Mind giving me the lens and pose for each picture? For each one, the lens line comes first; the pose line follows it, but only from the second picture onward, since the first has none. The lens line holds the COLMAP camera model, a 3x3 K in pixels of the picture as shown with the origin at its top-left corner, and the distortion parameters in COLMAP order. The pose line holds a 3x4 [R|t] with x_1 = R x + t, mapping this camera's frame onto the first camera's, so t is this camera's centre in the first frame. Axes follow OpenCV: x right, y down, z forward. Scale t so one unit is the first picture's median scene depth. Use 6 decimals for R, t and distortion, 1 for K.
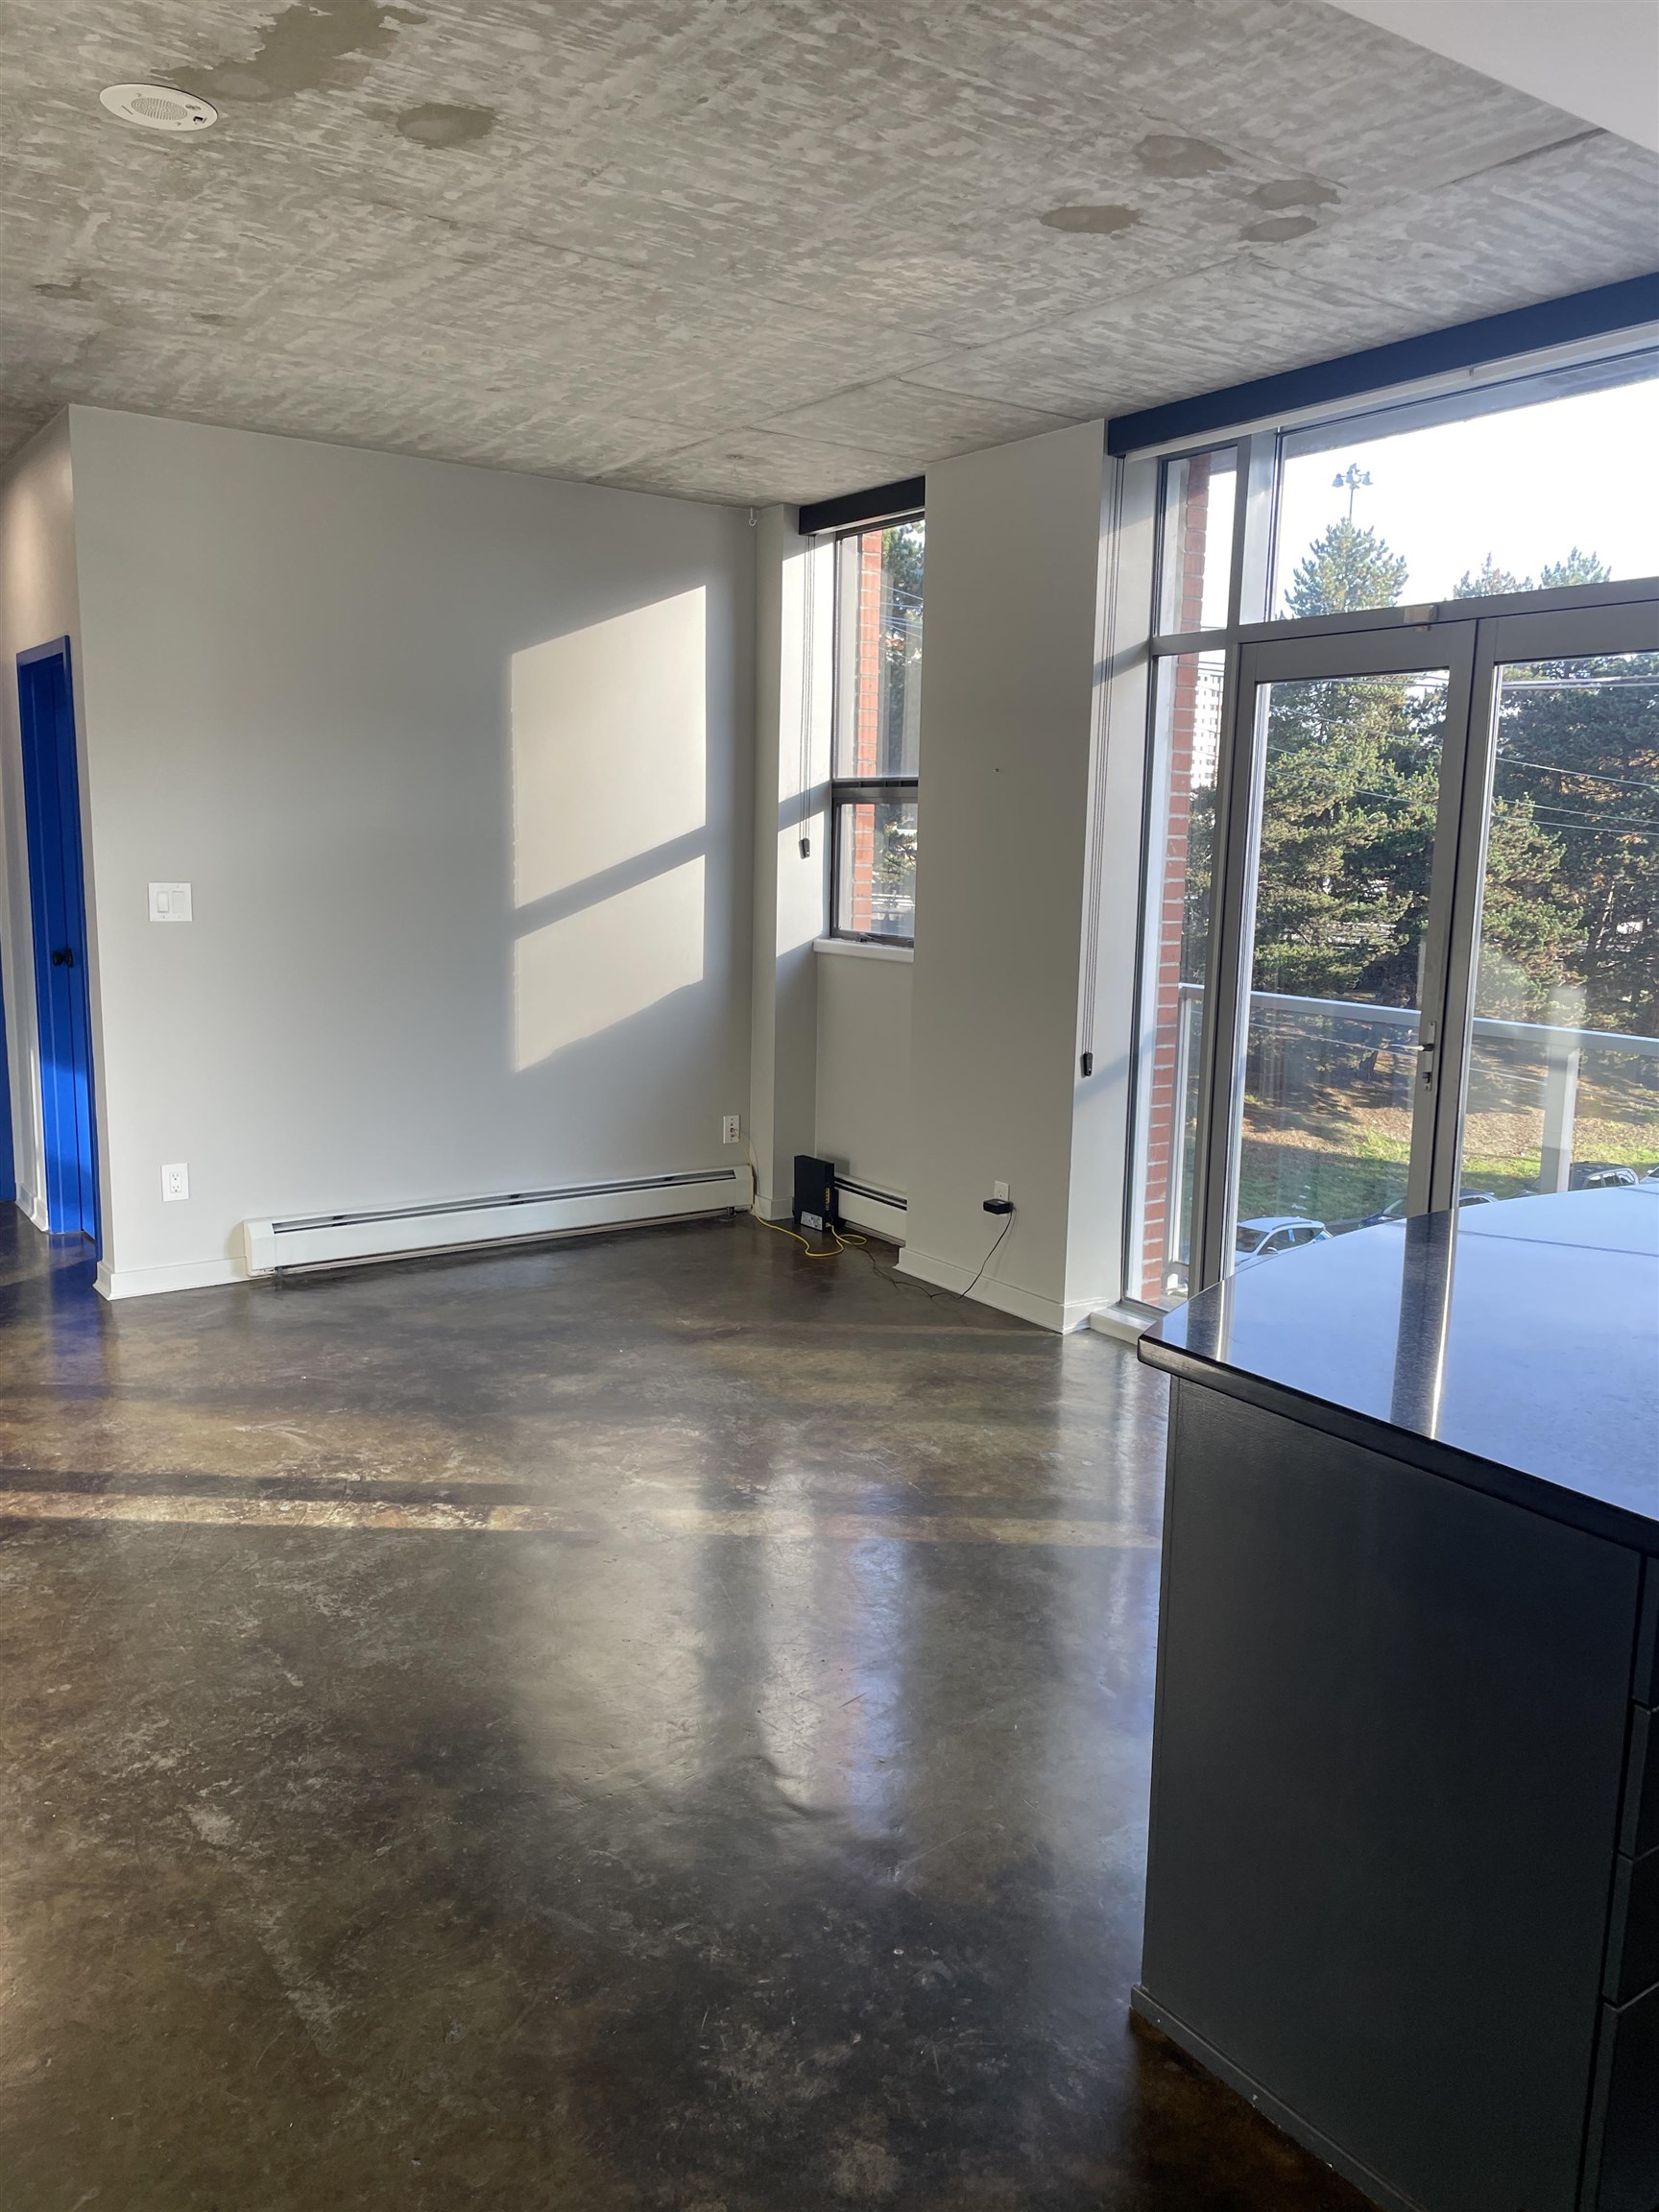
lens RADIAL K [[1661.5, 0, 854.0], [0, 1661.5, 1088.6], [0, 0, 1]] dist [0.089613, -0.108310]
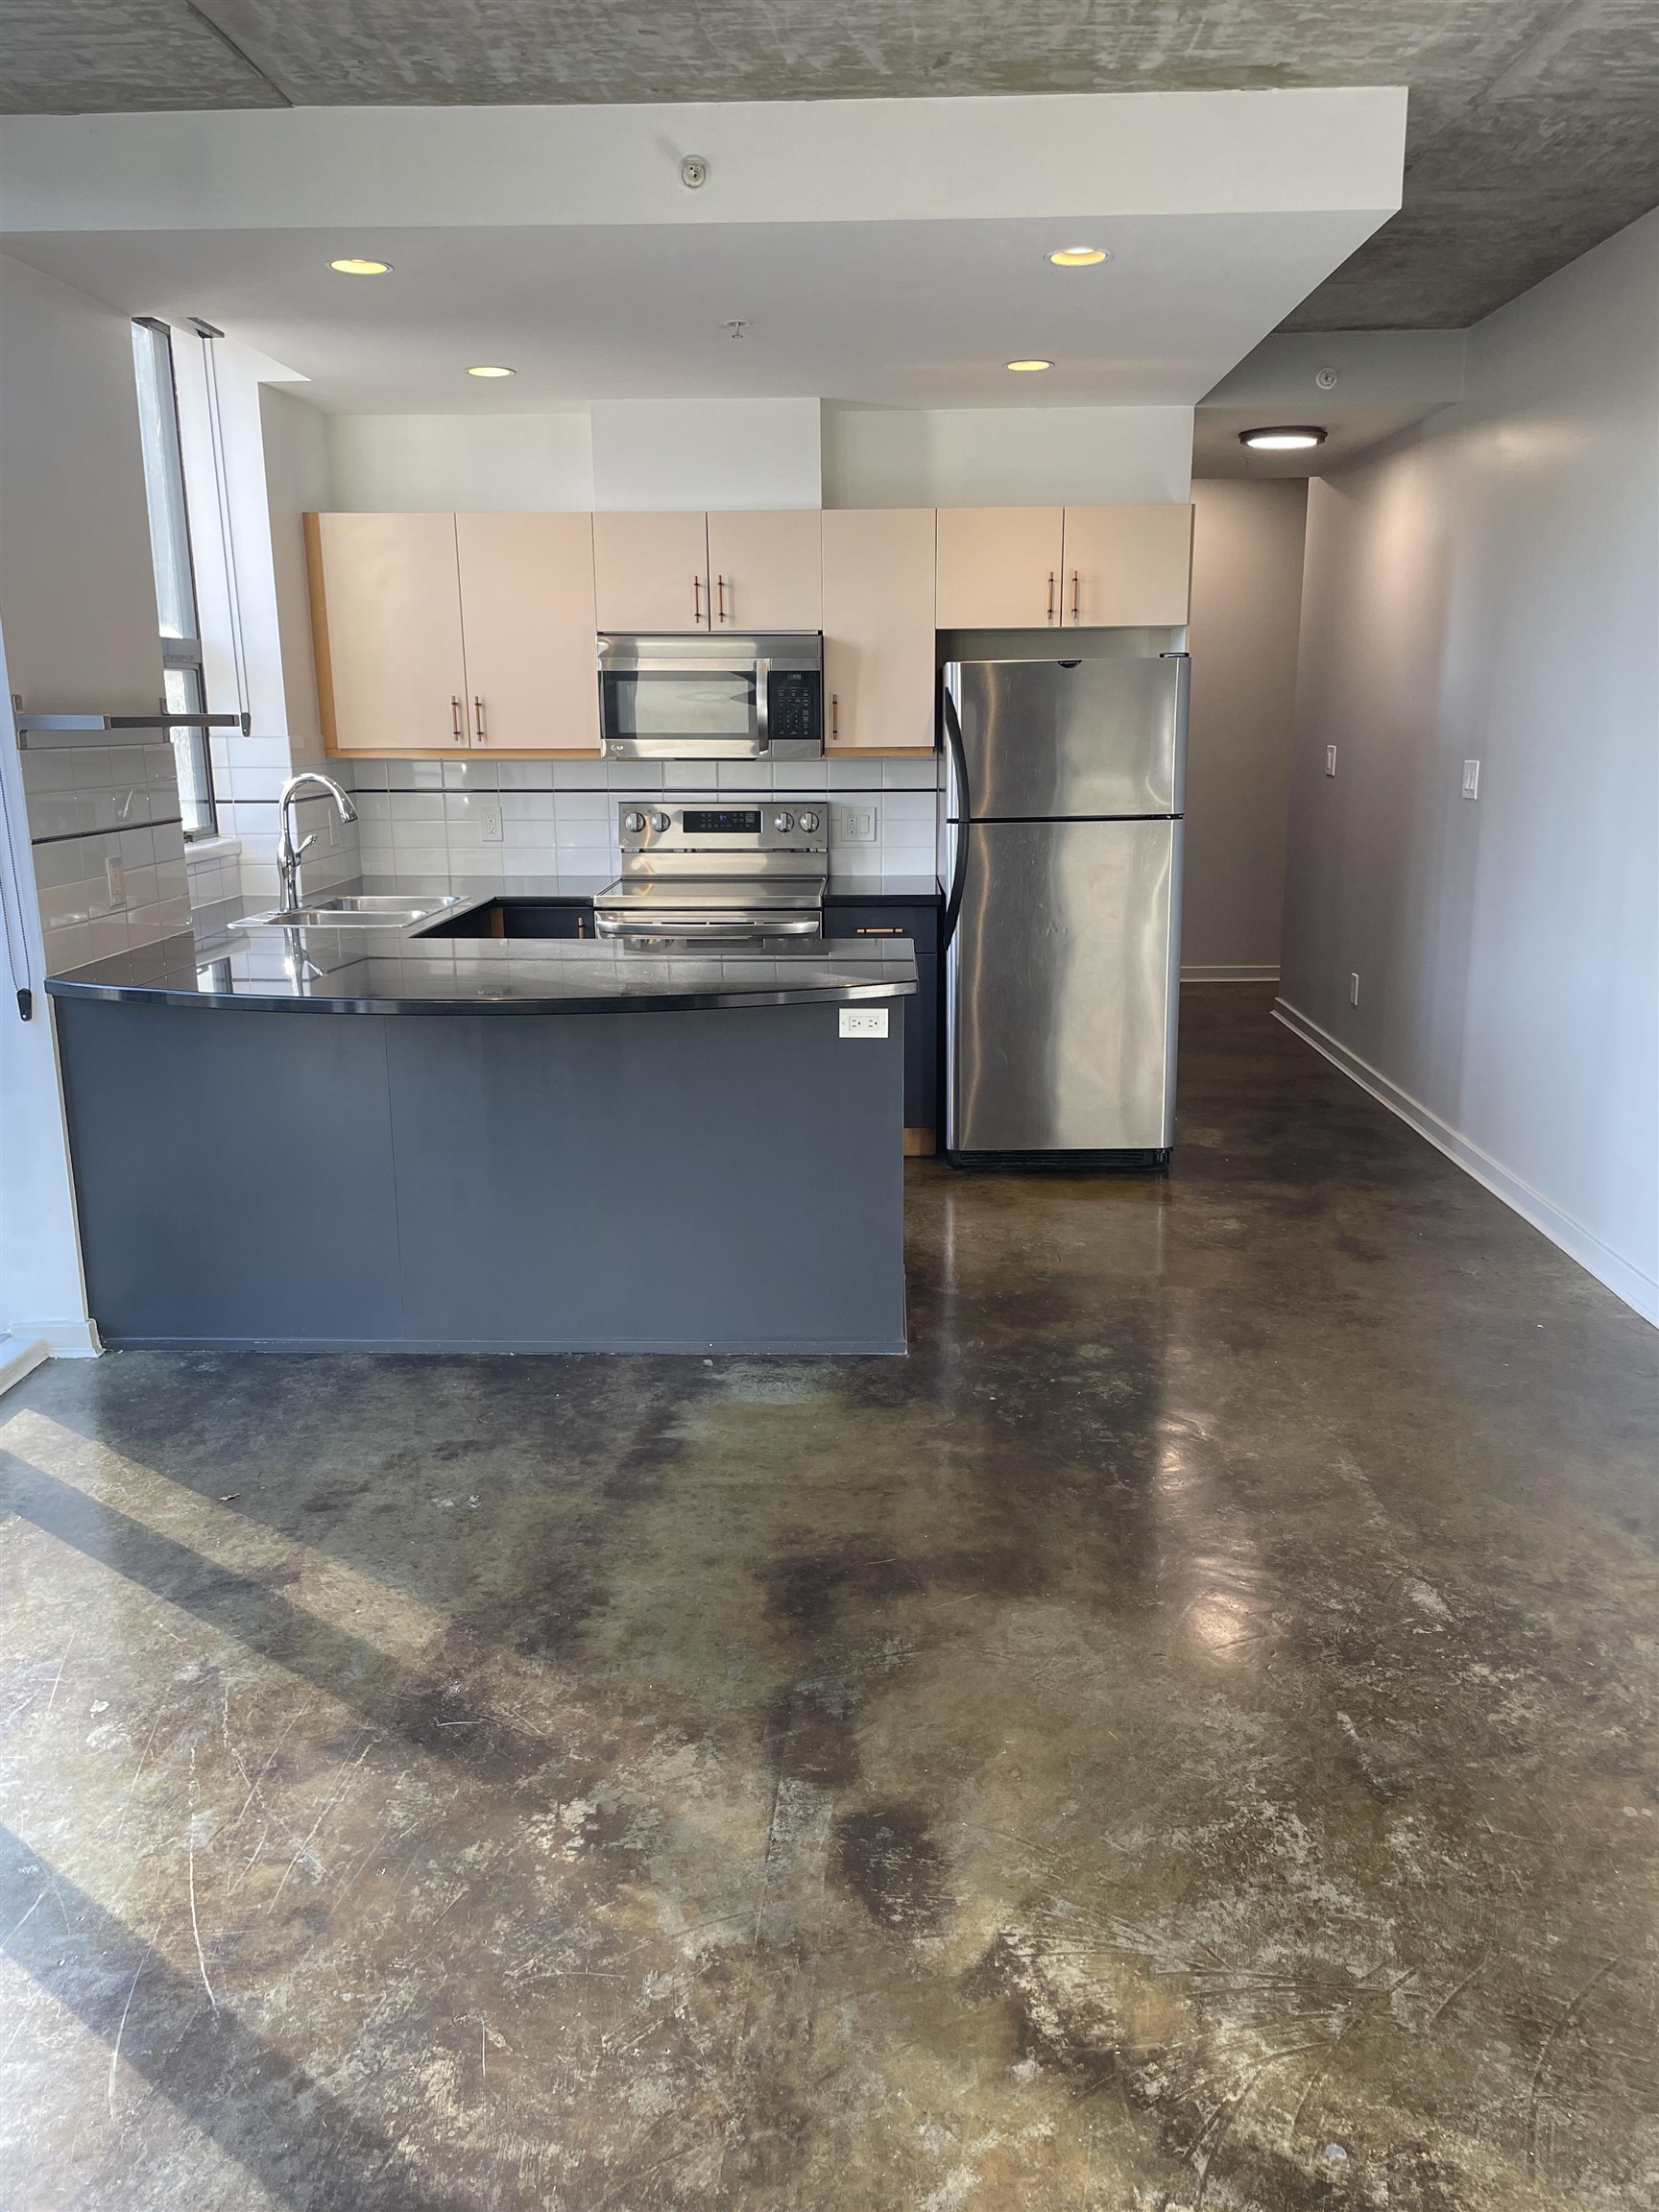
lens RADIAL K [[1661.5, 0, 834.8], [0, 1661.5, 1084.2], [0, 0, 1]] dist [0.089613, -0.108310]
pose [[-0.797917, -0.149994, 0.583806, -0.468676], [0.083083, 0.931931, 0.352990, -0.220898], [-0.597013, 0.330162, -0.731142, 1.363136]]
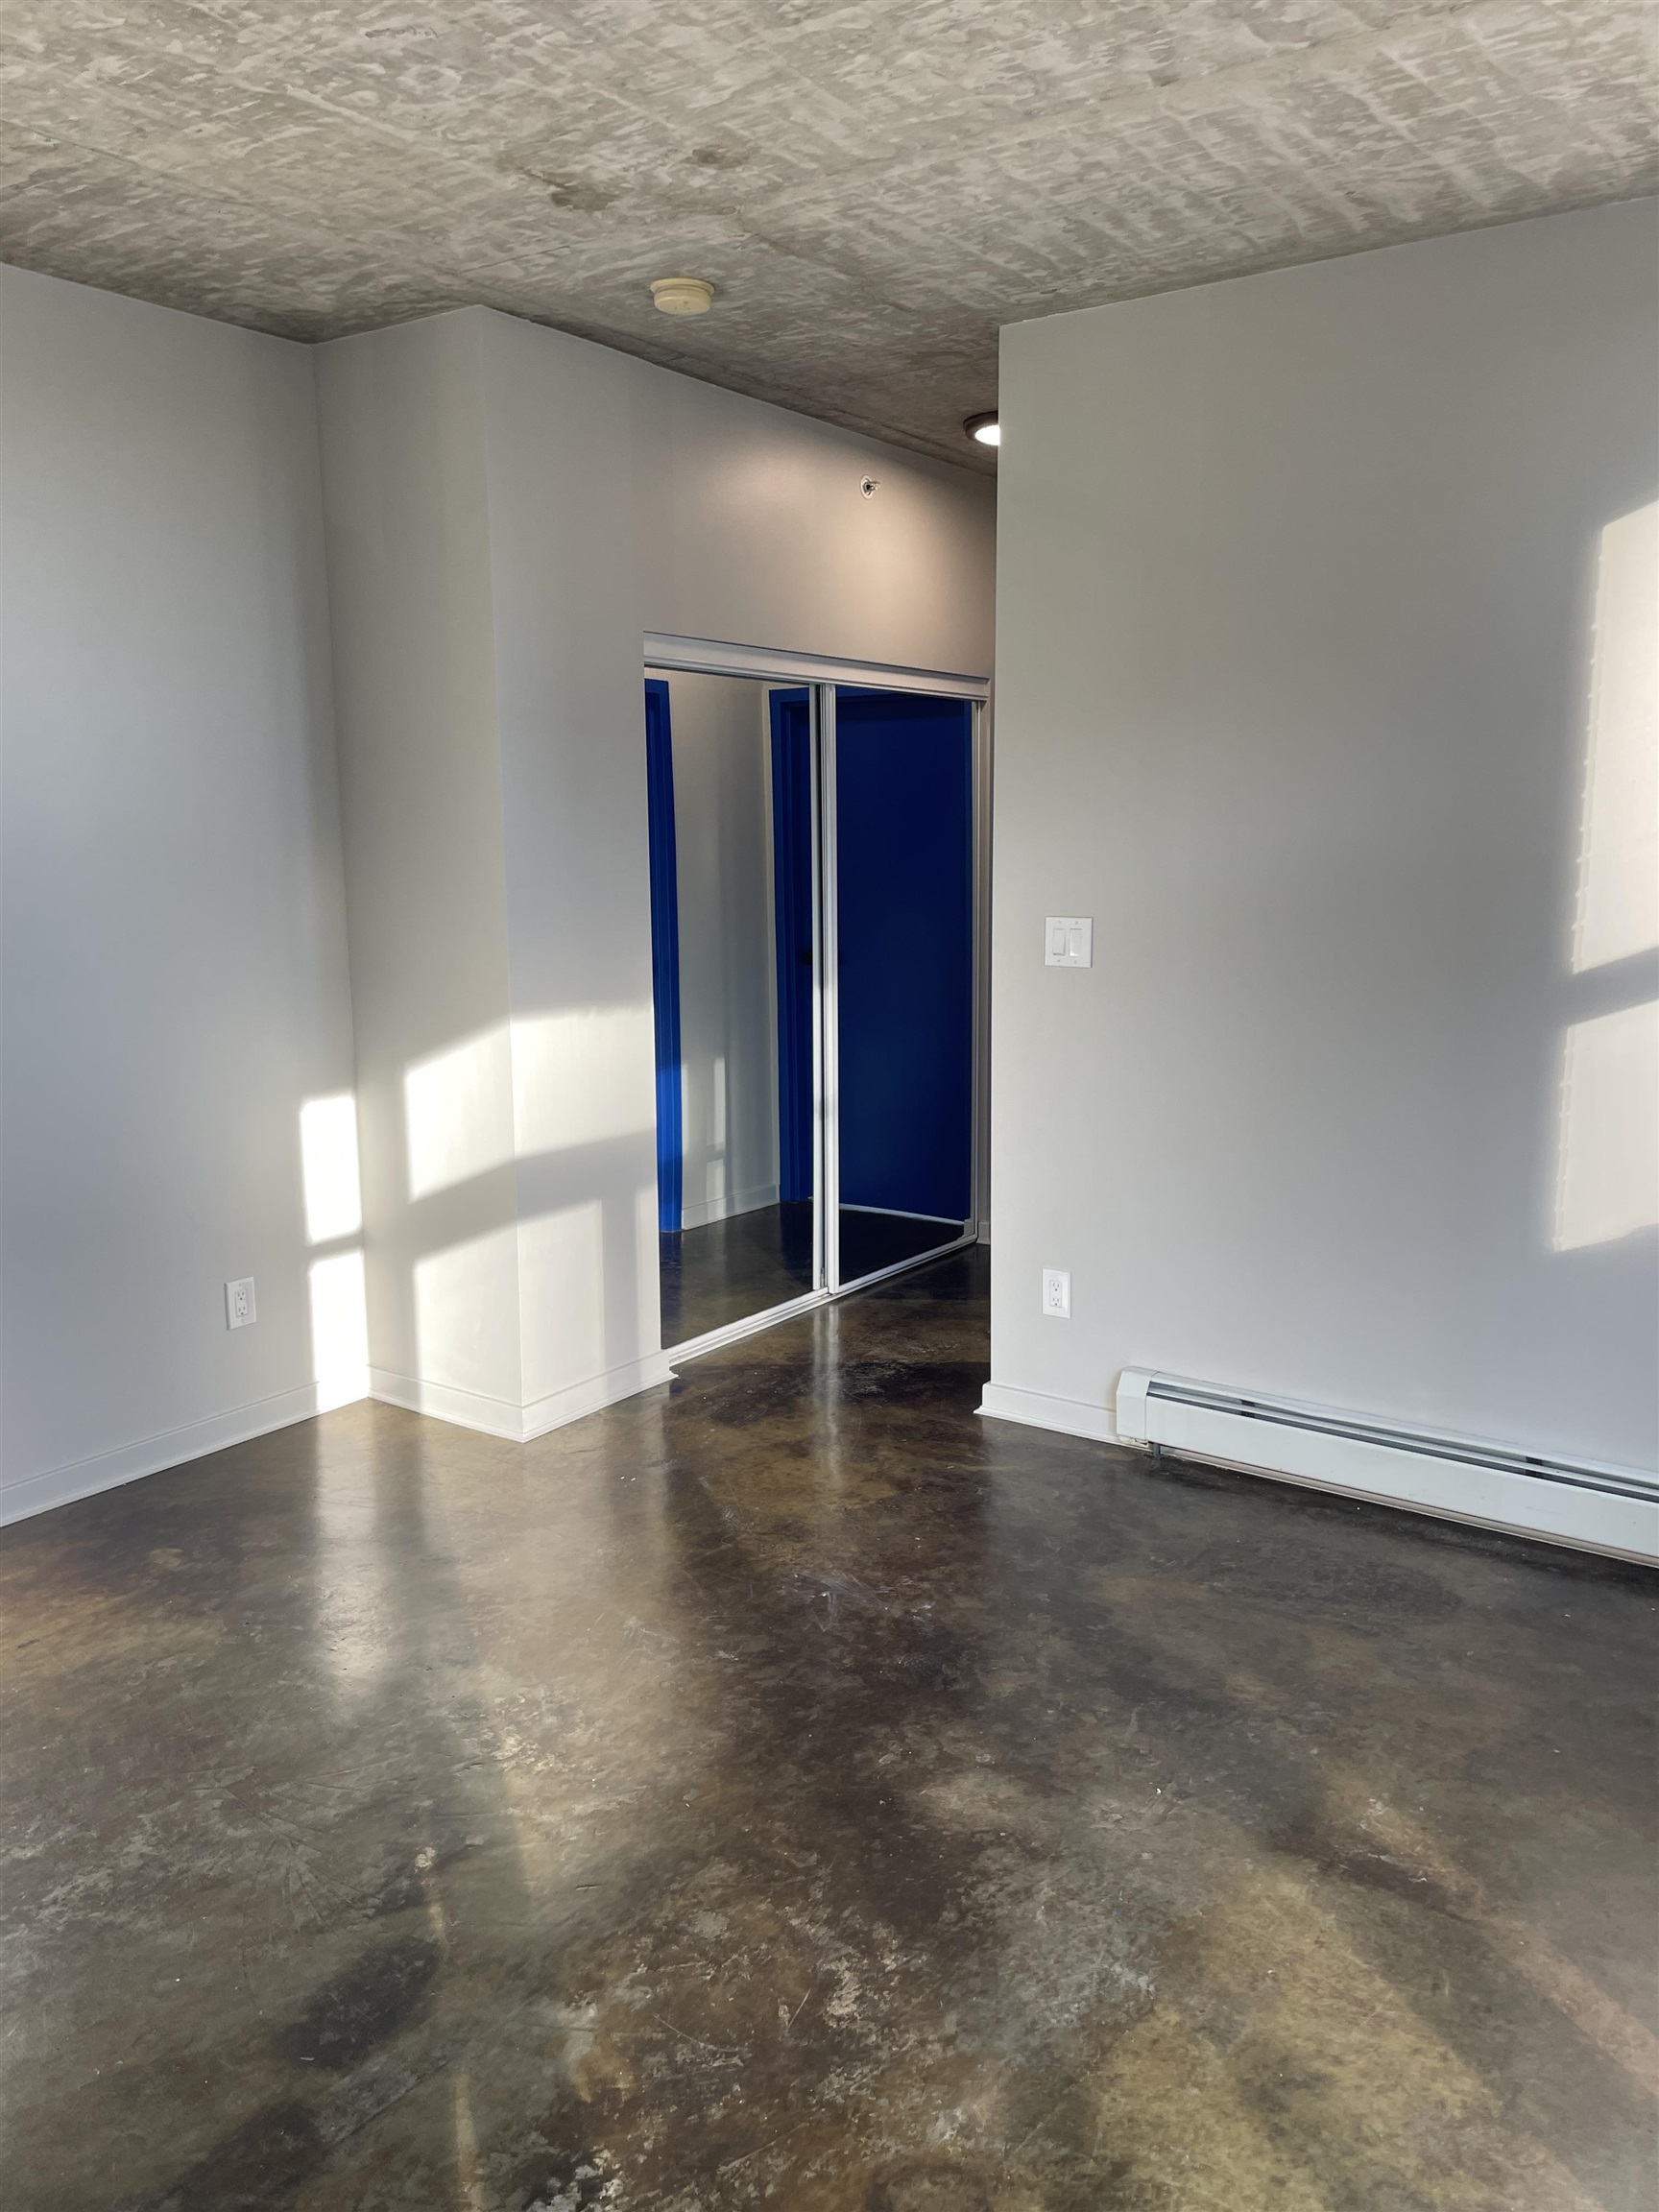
lens RADIAL K [[1661.5, 0, 858.1], [0, 1661.5, 1079.2], [0, 0, 1]] dist [0.089613, -0.108310]
pose [[0.343686, 0.118293, -0.931604, 0.412533], [-0.132725, 0.988195, 0.076514, -0.134112], [0.929658, 0.097350, 0.355329, 0.914018]]
